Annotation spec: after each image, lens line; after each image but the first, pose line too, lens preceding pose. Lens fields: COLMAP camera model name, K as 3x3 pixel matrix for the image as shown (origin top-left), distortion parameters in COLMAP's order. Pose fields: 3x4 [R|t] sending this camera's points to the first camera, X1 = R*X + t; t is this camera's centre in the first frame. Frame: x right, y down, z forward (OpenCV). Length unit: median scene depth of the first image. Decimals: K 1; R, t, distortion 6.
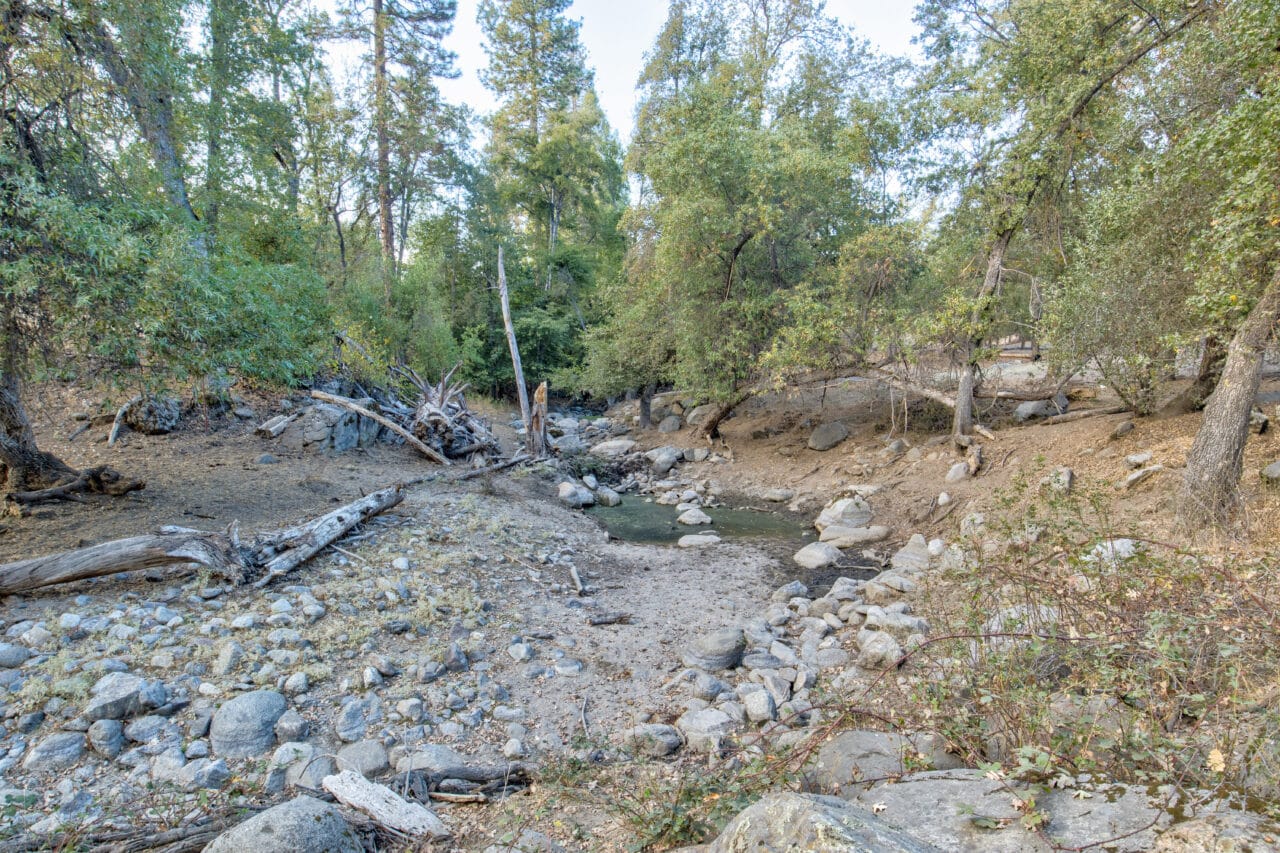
lens RADIAL K [[734.2, 0, 636.9], [0, 734.2, 427.0], [0, 0, 1]] dist [-0.006912, -0.002332]
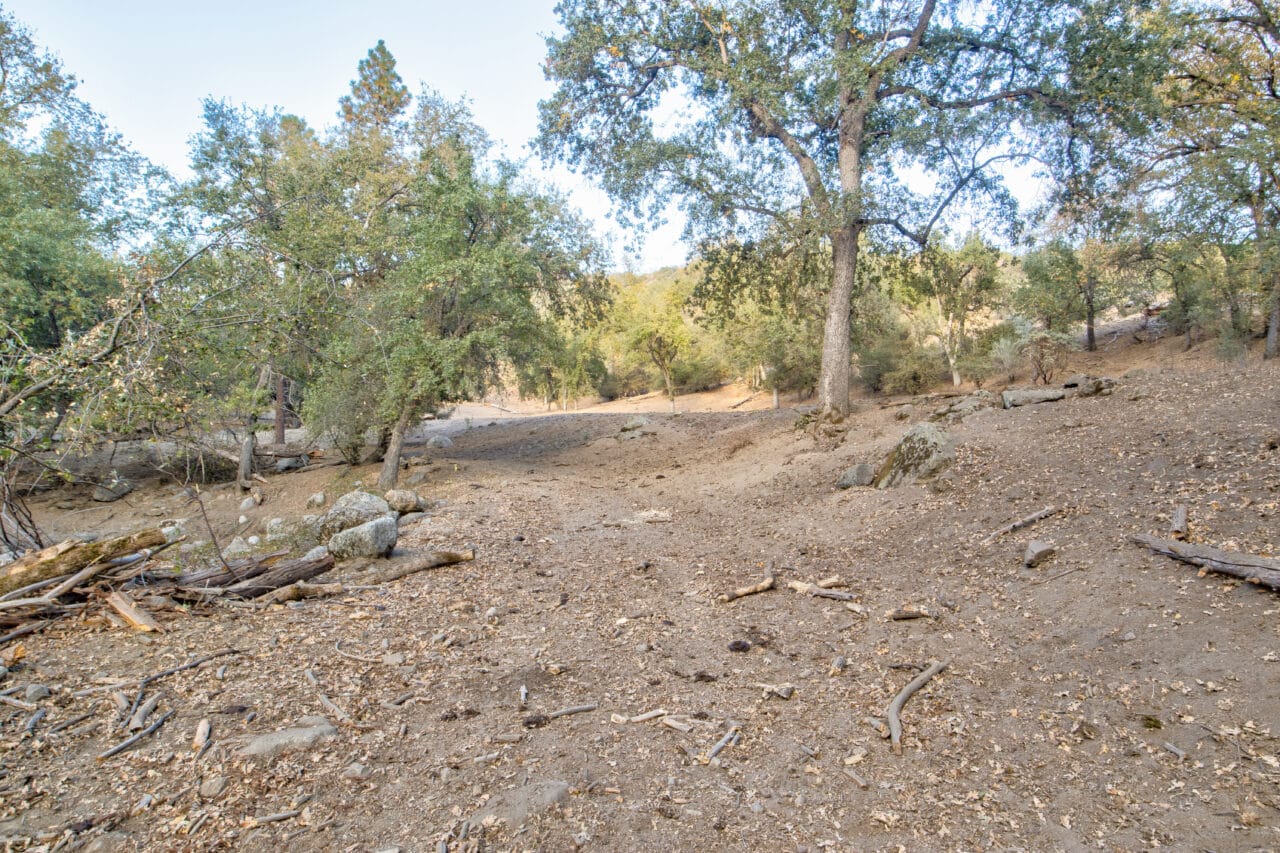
lens RADIAL K [[734.2, 0, 638.4], [0, 734.2, 430.2], [0, 0, 1]] dist [-0.006912, -0.002332]
pose [[0.539966, 0.032931, 0.841043, -0.372662], [0.038044, 0.997258, -0.063472, 0.033373], [-0.840827, 0.066269, 0.537232, -0.465468]]
